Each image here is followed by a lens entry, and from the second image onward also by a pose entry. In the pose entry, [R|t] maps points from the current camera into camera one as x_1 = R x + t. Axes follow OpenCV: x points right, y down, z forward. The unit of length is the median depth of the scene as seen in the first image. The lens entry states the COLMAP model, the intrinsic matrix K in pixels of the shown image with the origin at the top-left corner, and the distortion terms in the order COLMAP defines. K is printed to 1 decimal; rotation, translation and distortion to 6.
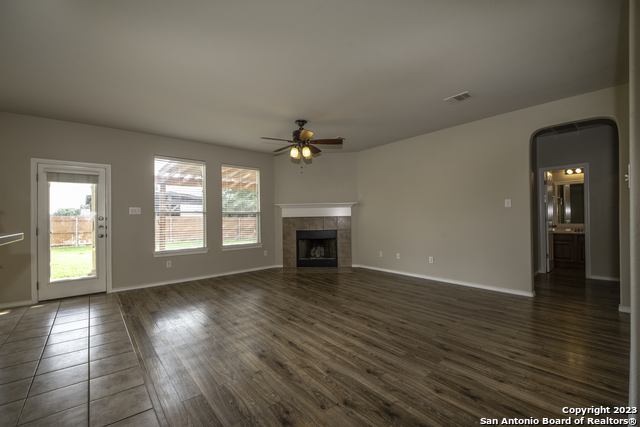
lens RADIAL K [[267.4, 0, 320.0], [0, 267.4, 213.5], [0, 0, 1]] dist [0.012475, -0.000003]
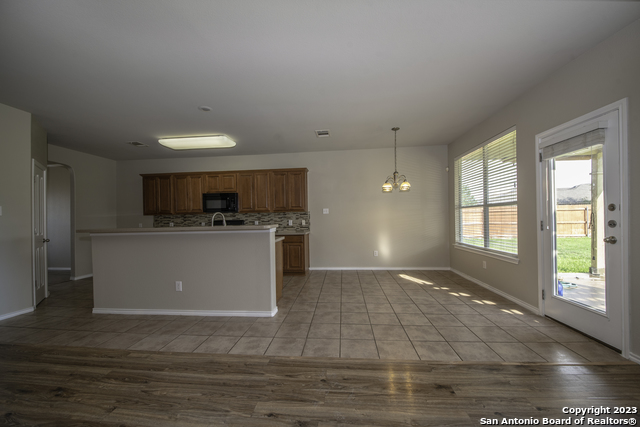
lens RADIAL K [[241.0, 0, 320.0], [0, 241.0, 213.5], [0, 0, 1]] dist [-0.018845, -0.000134]
pose [[-0.715309, 0.017517, -0.698589, -0.092309], [0.045482, 0.998733, -0.021526, 0.014709], [0.697327, -0.047171, -0.715199, 0.954499]]
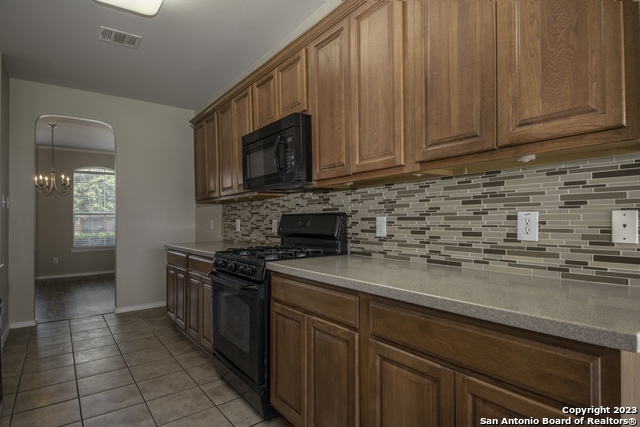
lens RADIAL K [[340.2, 0, 328.4], [0, 340.2, 215.3], [0, 0, 1]] dist [0.047240, -0.037002]
pose [[-0.998868, 0.028245, 0.038266, -0.704798], [0.026951, 0.999060, -0.033943, 0.024704], [-0.039188, -0.032874, -0.998691, 0.252731]]
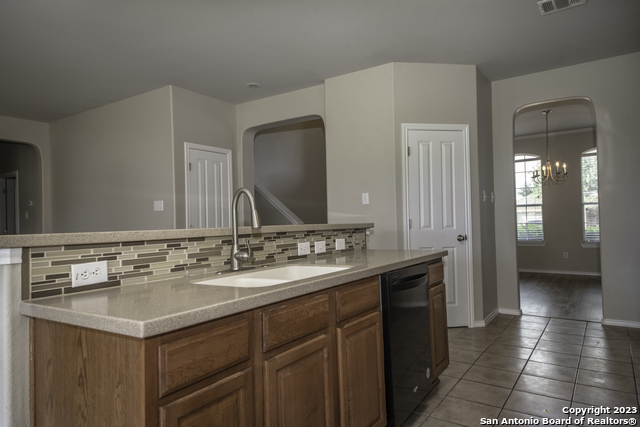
lens RADIAL K [[422.0, 0, 320.0], [0, 422.0, 213.5], [0, 0, 1]] dist [0.074471, -0.000488]
pose [[-0.270289, 0.037089, 0.962064, -0.870614], [0.009915, 0.999312, -0.035740, 0.024381], [-0.962728, -0.000121, -0.270471, 0.199283]]
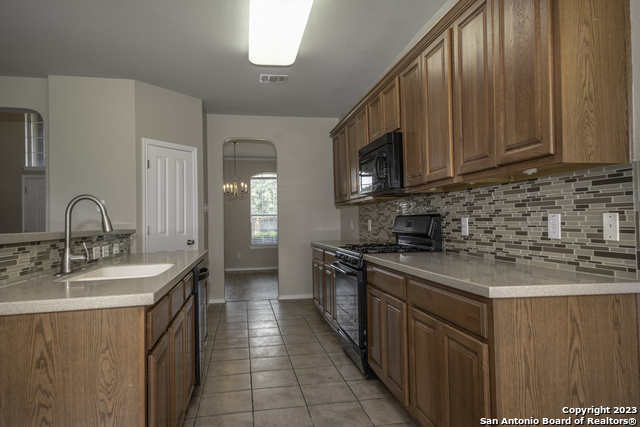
lens RADIAL K [[422.0, 0, 320.0], [0, 422.0, 213.5], [0, 0, 1]] dist [0.074471, -0.000488]
pose [[-0.866511, 0.041752, 0.497409, -0.897018], [0.022472, 0.998748, -0.044685, 0.030445], [-0.498652, -0.027543, -0.866365, 0.460445]]
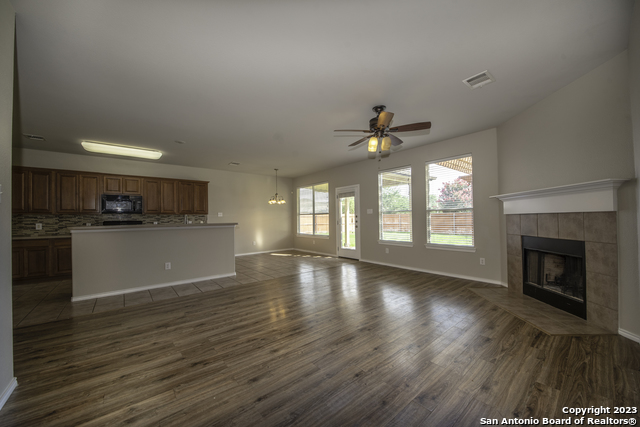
lens RADIAL K [[235.7, 0, 320.0], [0, 235.7, 213.5], [0, 0, 1]] dist [-0.002362, -0.000170]
pose [[-0.005656, -0.005133, -0.999971, 0.707033], [0.031811, 0.999480, -0.005310, 0.000513], [0.999478, -0.031840, -0.005490, 0.798326]]
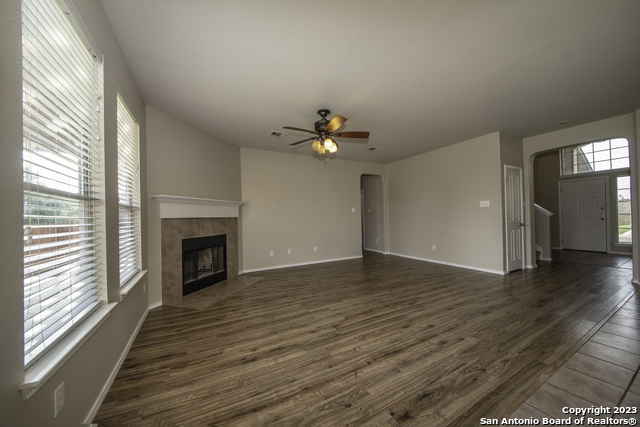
lens RADIAL K [[229.5, 0, 320.0], [0, 229.5, 213.5], [0, 0, 1]] dist [-0.001123, -0.000005]
pose [[0.208254, 0.023797, 0.977785, -0.835667], [0.002559, 0.999687, -0.024874, 0.025596], [-0.978071, 0.007682, 0.208128, 0.849918]]
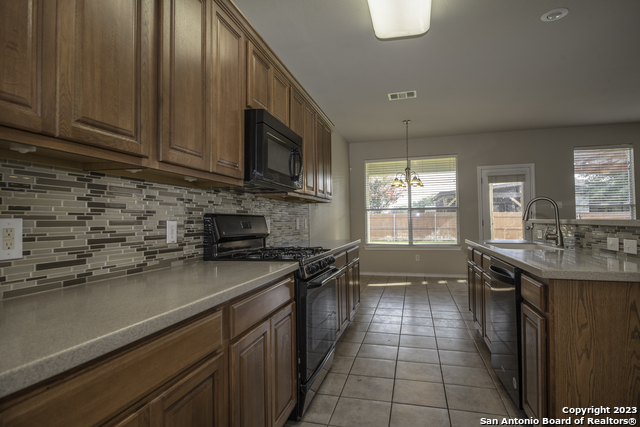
lens RADIAL K [[352.3, 0, 320.0], [0, 352.3, 213.5], [0, 0, 1]] dist [0.002054, 0.000391]
pose [[0.567118, -0.008160, -0.823596, -0.099551], [0.020200, 0.999788, 0.004004, -0.000841], [0.823389, -0.018908, 0.567163, -0.557765]]
